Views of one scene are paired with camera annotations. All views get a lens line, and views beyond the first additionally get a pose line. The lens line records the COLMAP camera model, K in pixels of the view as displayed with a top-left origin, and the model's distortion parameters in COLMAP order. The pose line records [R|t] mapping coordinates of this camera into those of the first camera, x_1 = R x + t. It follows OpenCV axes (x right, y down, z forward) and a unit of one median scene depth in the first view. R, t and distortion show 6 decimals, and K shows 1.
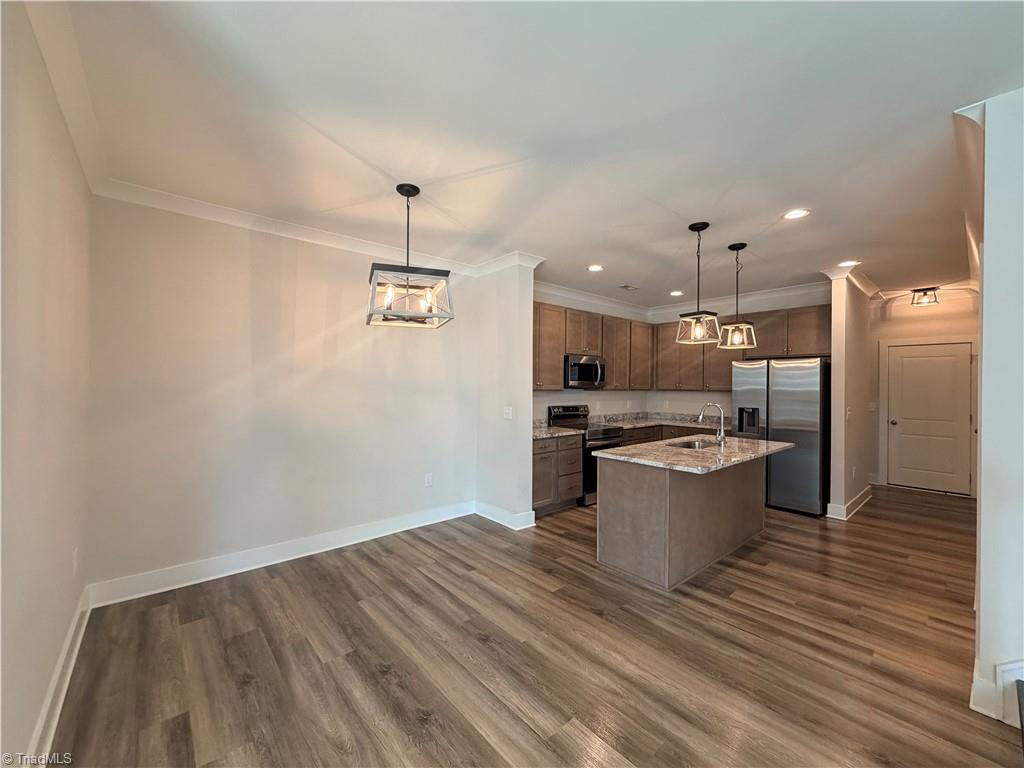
lens RADIAL K [[407.9, 0, 508.2], [0, 407.9, 383.8], [0, 0, 1]] dist [0.000291, 0.000046]
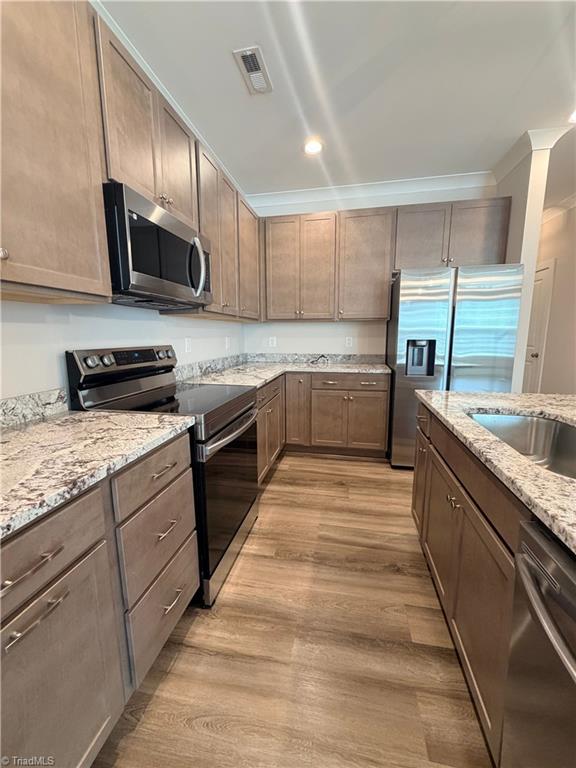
lens RADIAL K [[305.9, 0, 288.5], [0, 305.9, 381.3], [0, 0, 1]] dist [0.000291, 0.000046]
pose [[0.787328, -0.106622, 0.607245, 0.136435], [0.009495, 0.986913, 0.160974, 0.062948], [-0.616461, -0.120974, 0.778037, 1.070105]]
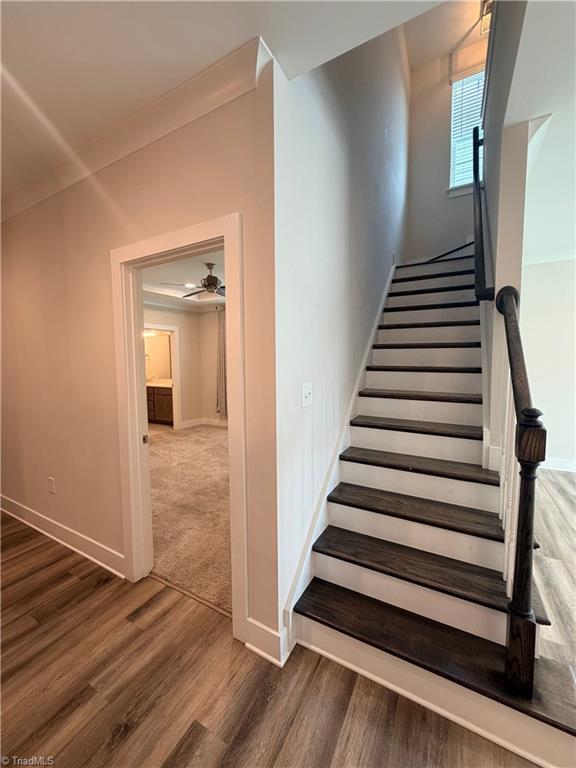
lens RADIAL K [[305.9, 0, 288.5], [0, 305.9, 381.3], [0, 0, 1]] dist [0.000291, 0.000046]
pose [[-0.347905, -0.071765, 0.934779, 0.237270], [0.003530, 0.996959, 0.077853, -0.002297], [-0.937523, 0.030385, -0.346593, 0.664189]]
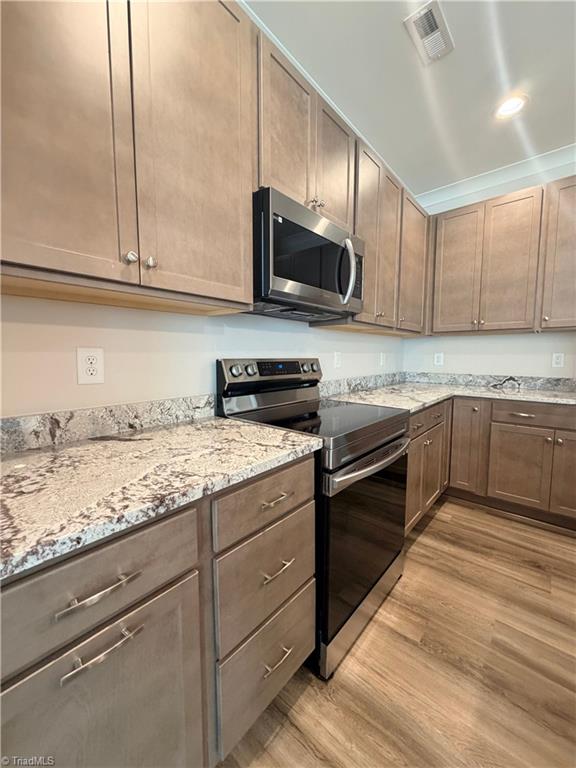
lens RADIAL K [[305.9, 0, 288.5], [0, 305.9, 381.3], [0, 0, 1]] dist [0.000291, 0.000046]
pose [[0.989094, -0.020686, 0.145822, 0.189513], [0.007194, 0.995691, 0.092452, 0.076909], [-0.147107, -0.090394, 0.984981, 1.129480]]
